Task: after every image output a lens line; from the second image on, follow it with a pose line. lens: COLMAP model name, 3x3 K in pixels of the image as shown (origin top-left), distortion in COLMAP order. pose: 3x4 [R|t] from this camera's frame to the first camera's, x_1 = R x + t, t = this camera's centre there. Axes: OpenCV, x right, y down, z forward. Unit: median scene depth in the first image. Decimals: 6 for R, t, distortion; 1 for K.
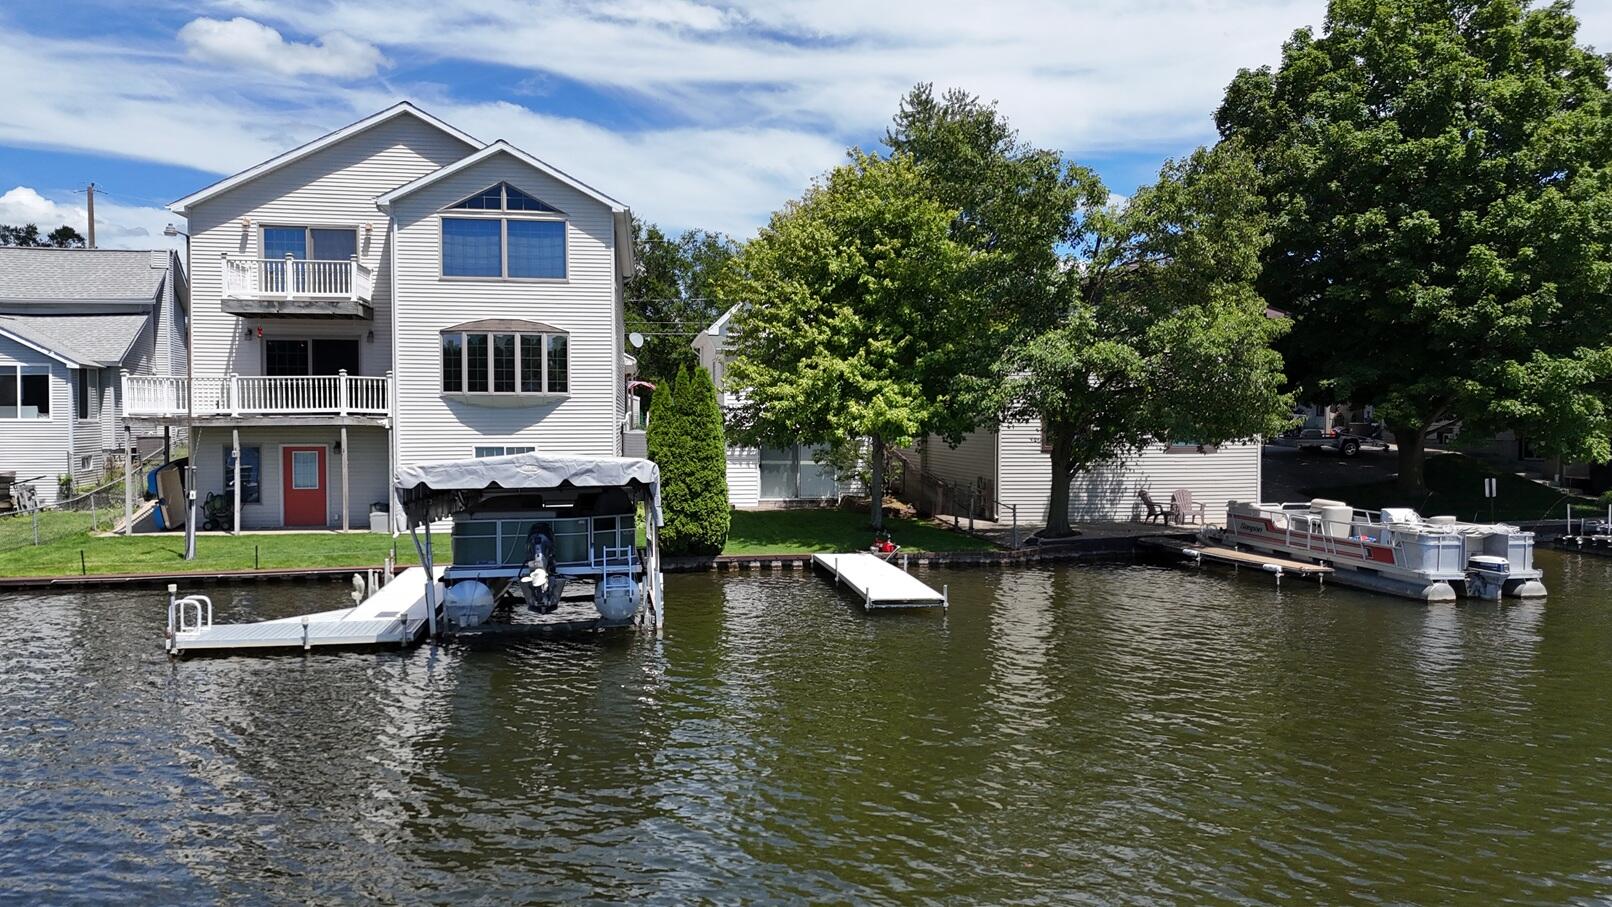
lens RADIAL K [[1157.8, 0, 806.0], [0, 1157.8, 453.5], [0, 0, 1]] dist [0.067916, -0.086755]
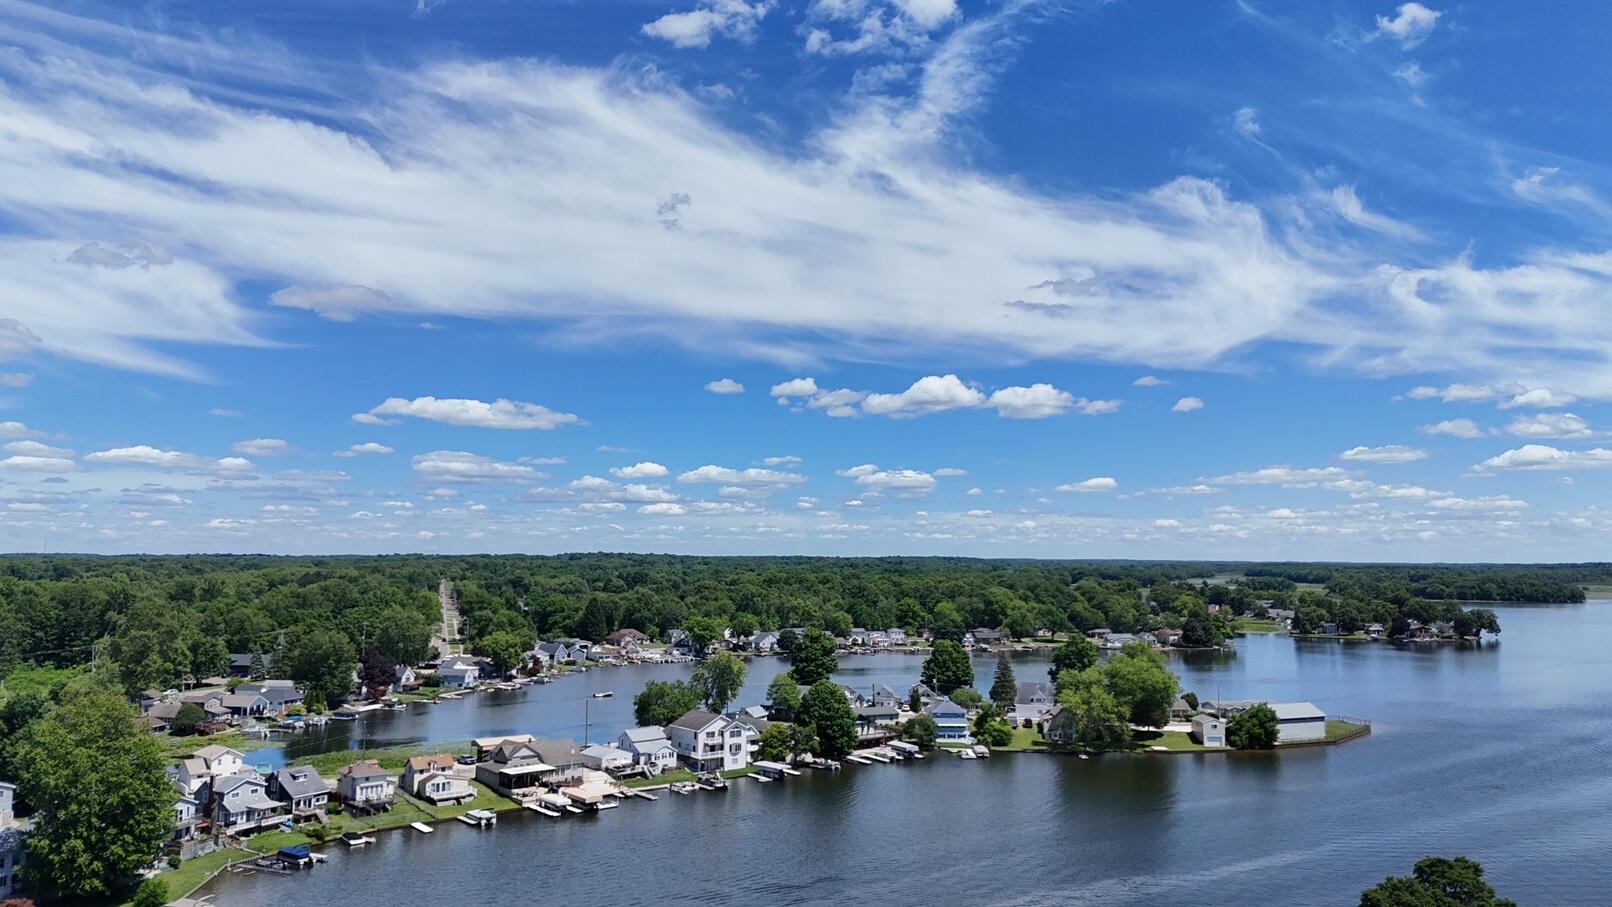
lens RADIAL K [[1178.2, 0, 806.0], [0, 1178.2, 453.5], [0, 0, 1]] dist [0.091497, -0.100740]
pose [[0.863496, 0.050258, 0.501845, -4.184657], [0.003996, 0.994310, -0.106451, -1.268961], [-0.504340, 0.093925, 0.858382, -6.737716]]
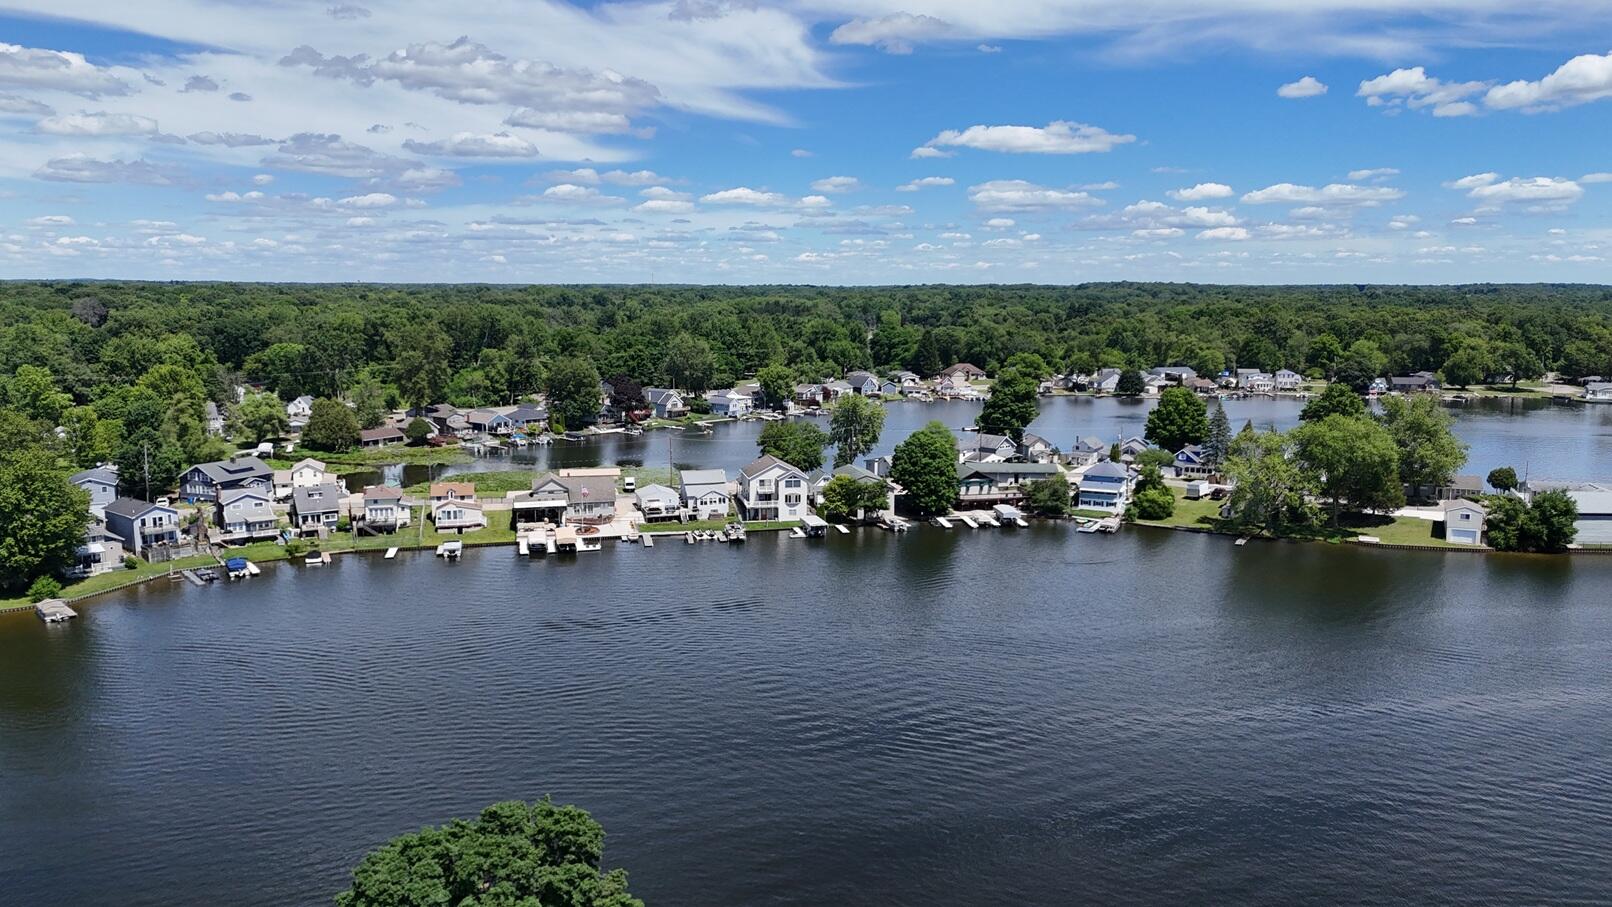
lens RADIAL K [[1176.1, 0, 807.4], [0, 1176.1, 435.1], [0, 0, 1]] dist [0.106185, -0.136433]
pose [[0.997353, -0.005271, 0.072524, -0.716033], [-0.002360, 0.994497, 0.104741, -1.289481], [-0.072677, -0.104635, 0.991852, -6.544855]]
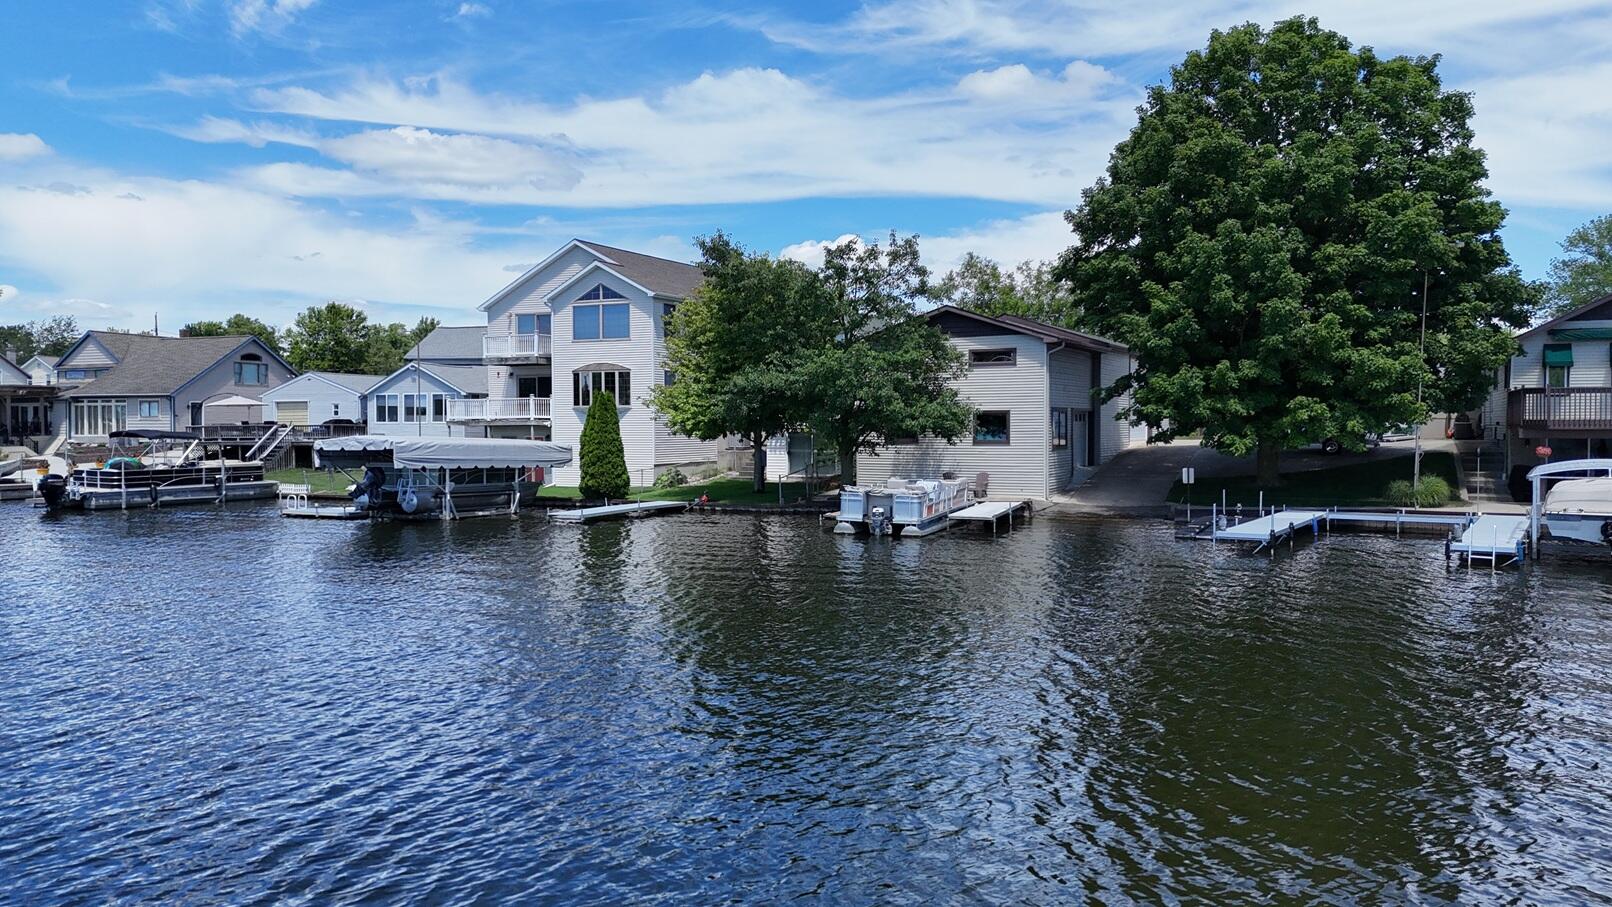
lens RADIAL K [[1176.1, 0, 807.4], [0, 1176.1, 435.1], [0, 0, 1]] dist [0.106185, -0.136433]
pose [[0.812412, 0.003443, -0.583073, 0.997886], [-0.013613, 0.999822, -0.013064, 0.008824], [0.582924, 0.018551, 0.812315, -0.230497]]
